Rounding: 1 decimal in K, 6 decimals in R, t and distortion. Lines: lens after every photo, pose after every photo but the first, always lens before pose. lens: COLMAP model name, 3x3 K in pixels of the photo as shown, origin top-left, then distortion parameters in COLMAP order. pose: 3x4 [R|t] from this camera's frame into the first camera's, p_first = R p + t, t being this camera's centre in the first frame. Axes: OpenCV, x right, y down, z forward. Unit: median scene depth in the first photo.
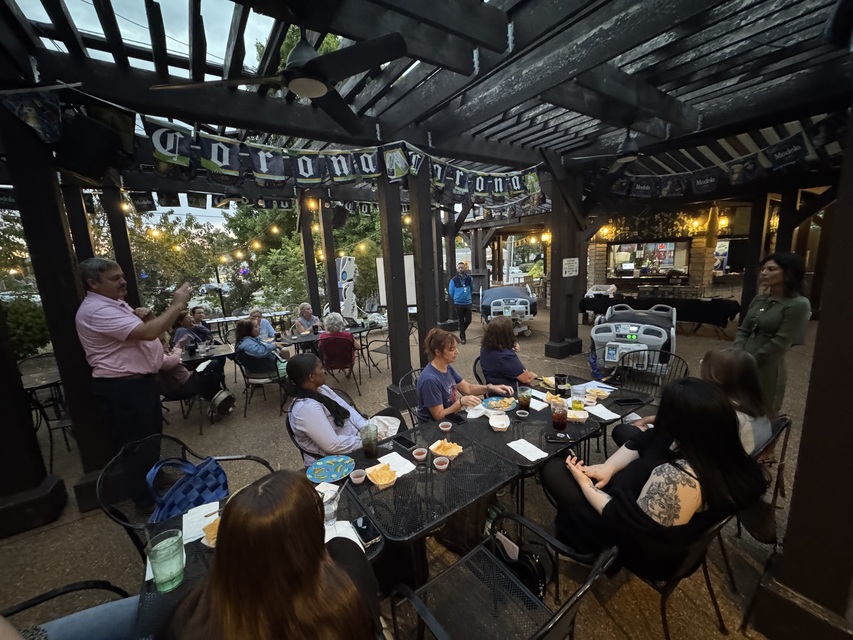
lens RADIAL K [[338.9, 0, 426.5], [0, 338.9, 320.0], [0, 0, 1]] dist [-0.001487, -0.000187]
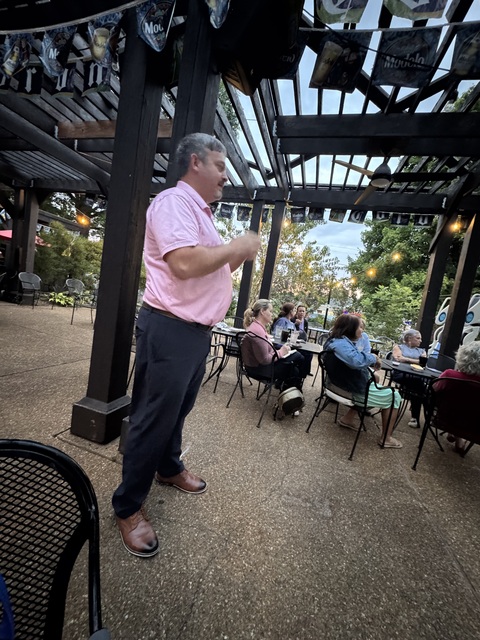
lens RADIAL K [[254.3, 0, 240.0], [0, 254.3, 320.0], [0, 0, 1]] dist [-0.001487, -0.000187]
pose [[0.613708, 0.225256, -0.756718, -0.224261], [-0.321167, 0.946782, 0.021363, 0.069512], [0.721259, 0.229922, 0.653392, 0.408397]]
